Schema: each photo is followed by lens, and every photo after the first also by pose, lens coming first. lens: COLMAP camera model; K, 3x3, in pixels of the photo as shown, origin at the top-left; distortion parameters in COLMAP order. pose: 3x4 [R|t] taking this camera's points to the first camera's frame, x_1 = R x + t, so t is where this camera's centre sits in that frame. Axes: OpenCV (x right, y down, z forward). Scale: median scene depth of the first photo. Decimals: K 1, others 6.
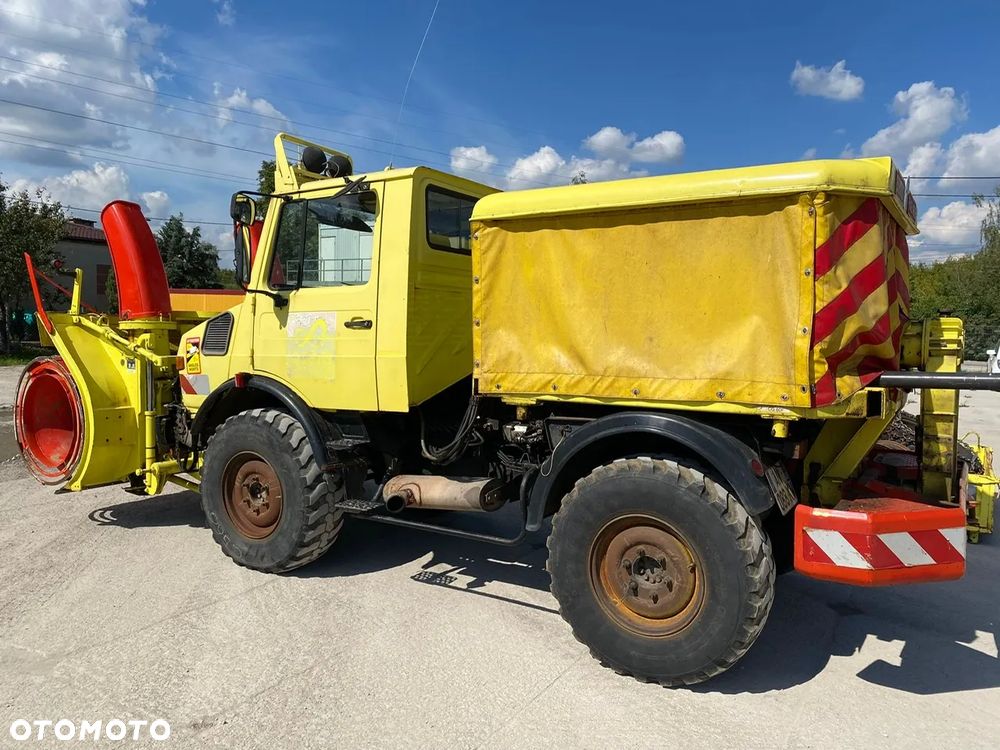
lens RADIAL K [[756.2, 0, 513.5], [0, 756.2, 376.3], [0, 0, 1]] dist [0.094308, -0.157753]
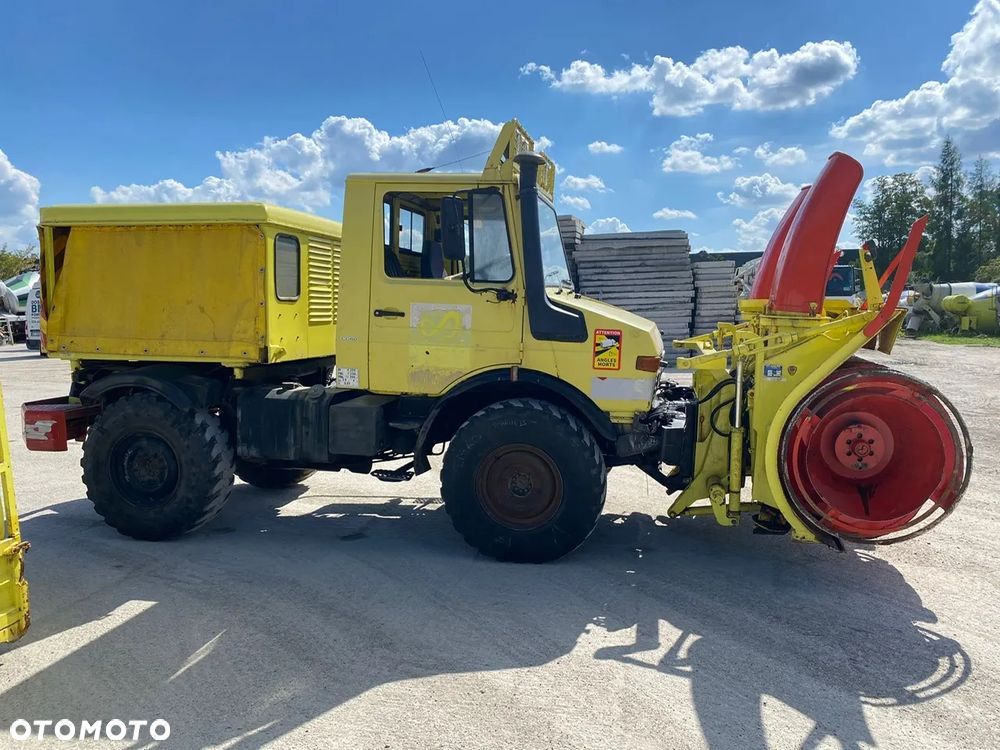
lens RADIAL K [[761.2, 0, 512.7], [0, 761.2, 378.7], [0, 0, 1]] dist [0.067862, -0.089664]
pose [[-0.942259, 0.012878, -0.334638, 0.255992], [-0.041857, 0.986895, 0.155838, -0.199413], [0.332260, 0.160847, -0.929372, 2.851644]]
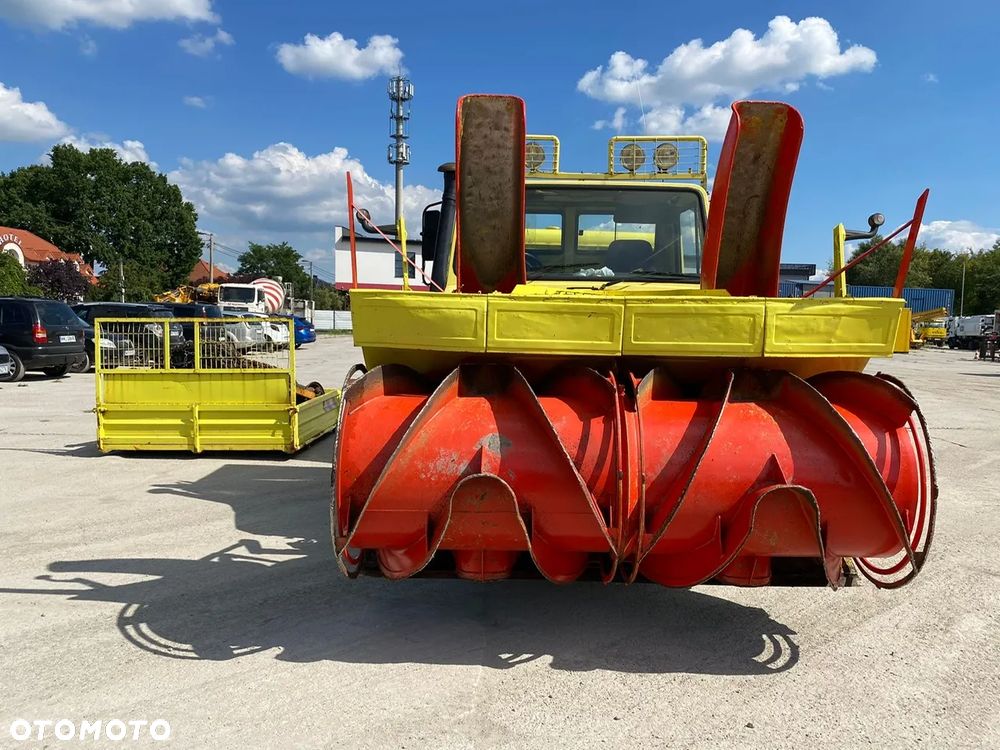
lens RADIAL K [[759.7, 0, 506.1], [0, 759.7, 377.8], [0, 0, 1]] dist [0.046949, -0.074958]
pose [[-0.506926, -0.107743, 0.855230, -1.448118], [0.023623, 0.990049, 0.138729, -0.168078], [-0.861666, 0.090529, -0.499336, 2.315476]]
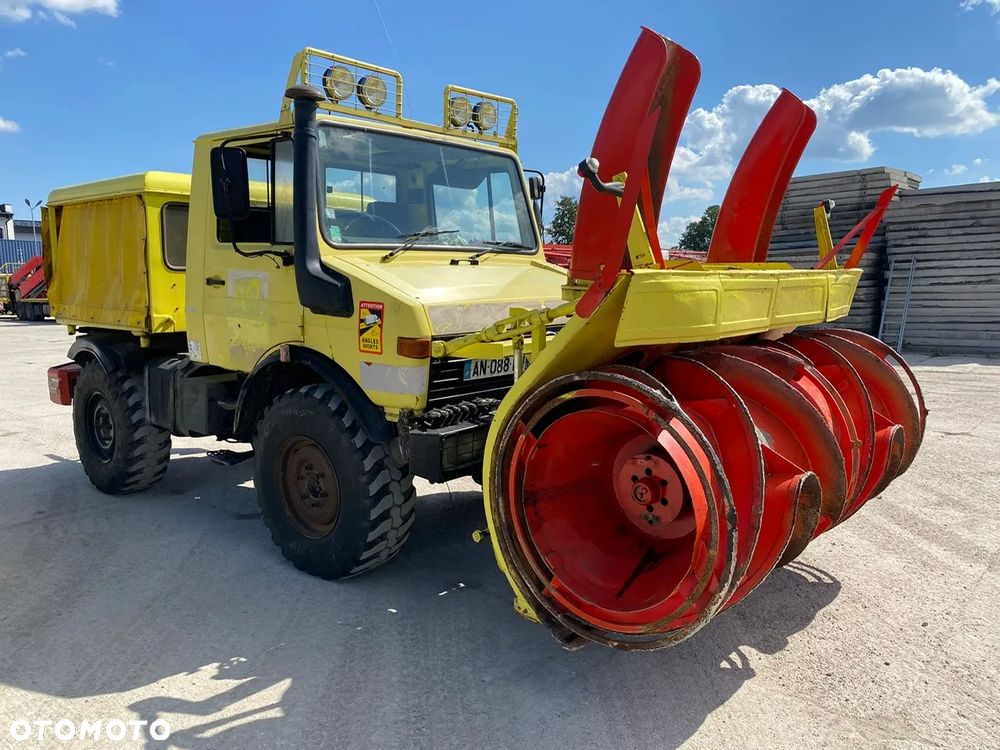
lens RADIAL K [[760.8, 0, 508.0], [0, 760.8, 383.7], [0, 0, 1]] dist [0.053099, -0.087046]
pose [[-0.985826, -0.036322, 0.163789, -0.617276], [-0.002123, 0.978905, 0.204304, -0.188637], [-0.167755, 0.201061, -0.965108, 2.674392]]
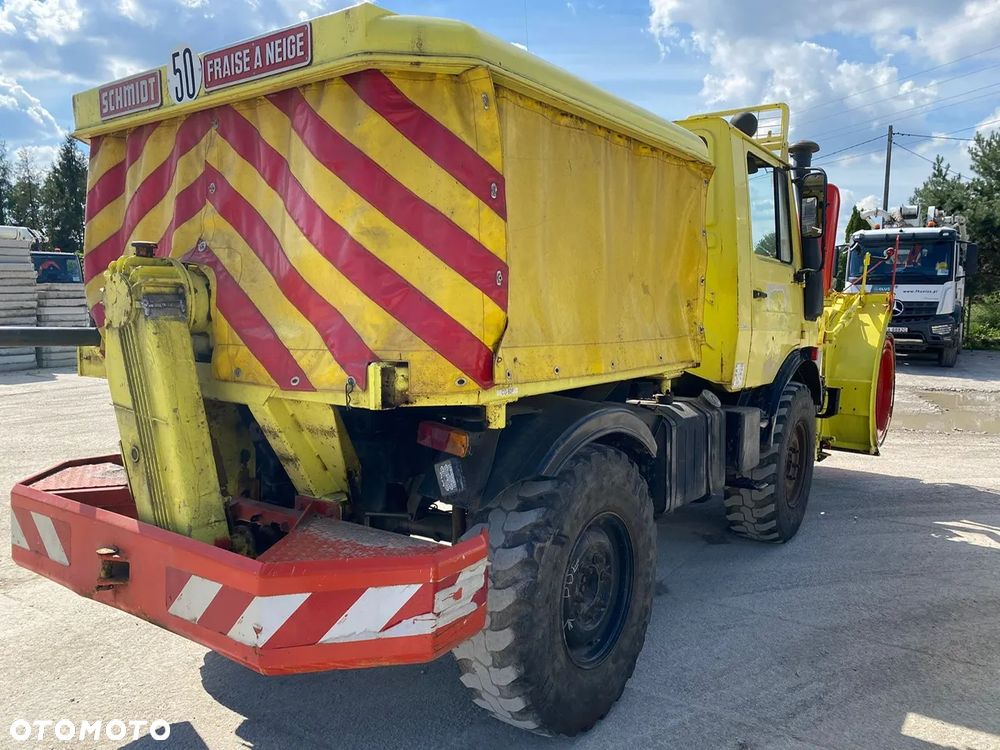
lens RADIAL K [[752.8, 0, 505.9], [0, 752.8, 372.1], [0, 0, 1]] dist [0.064078, -0.091158]
pose [[-0.074539, 0.076987, -0.994242, 1.133254], [-0.072618, 0.993949, 0.082409, -0.053215], [0.994570, 0.078343, -0.068498, 1.309196]]
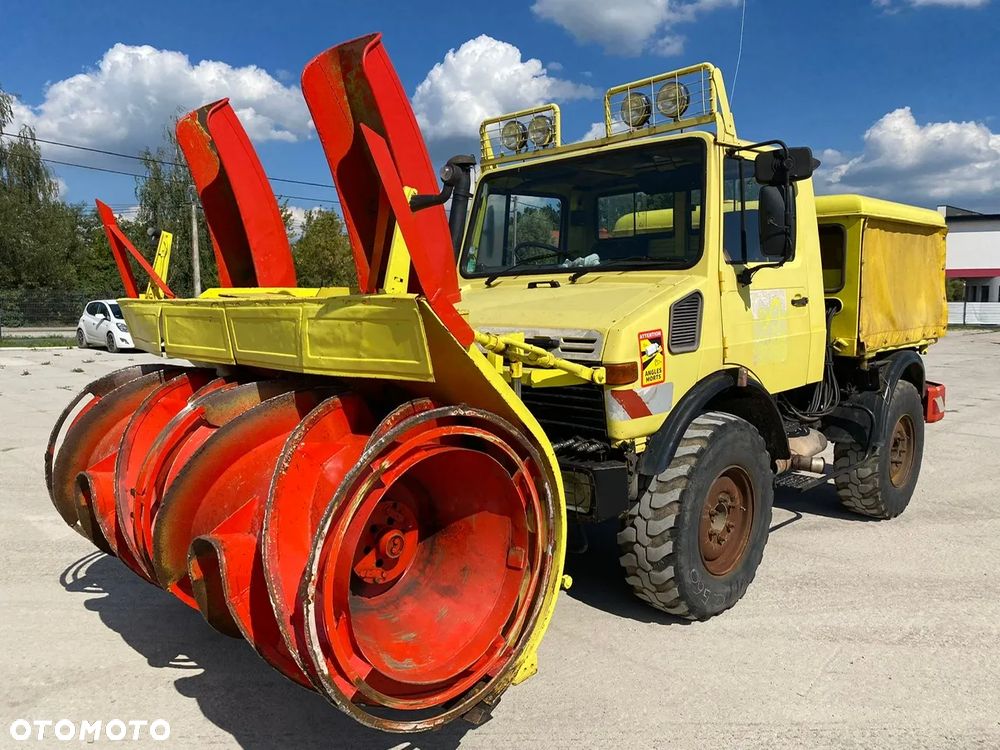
lens RADIAL K [[752.8, 0, 505.9], [0, 752.8, 372.1], [0, 0, 1]] dist [0.064078, -0.091158]
pose [[0.244263, -0.114588, 0.962915, -1.454282], [0.072881, 0.992354, 0.099604, -0.119496], [-0.966966, 0.045849, 0.250747, 1.293547]]
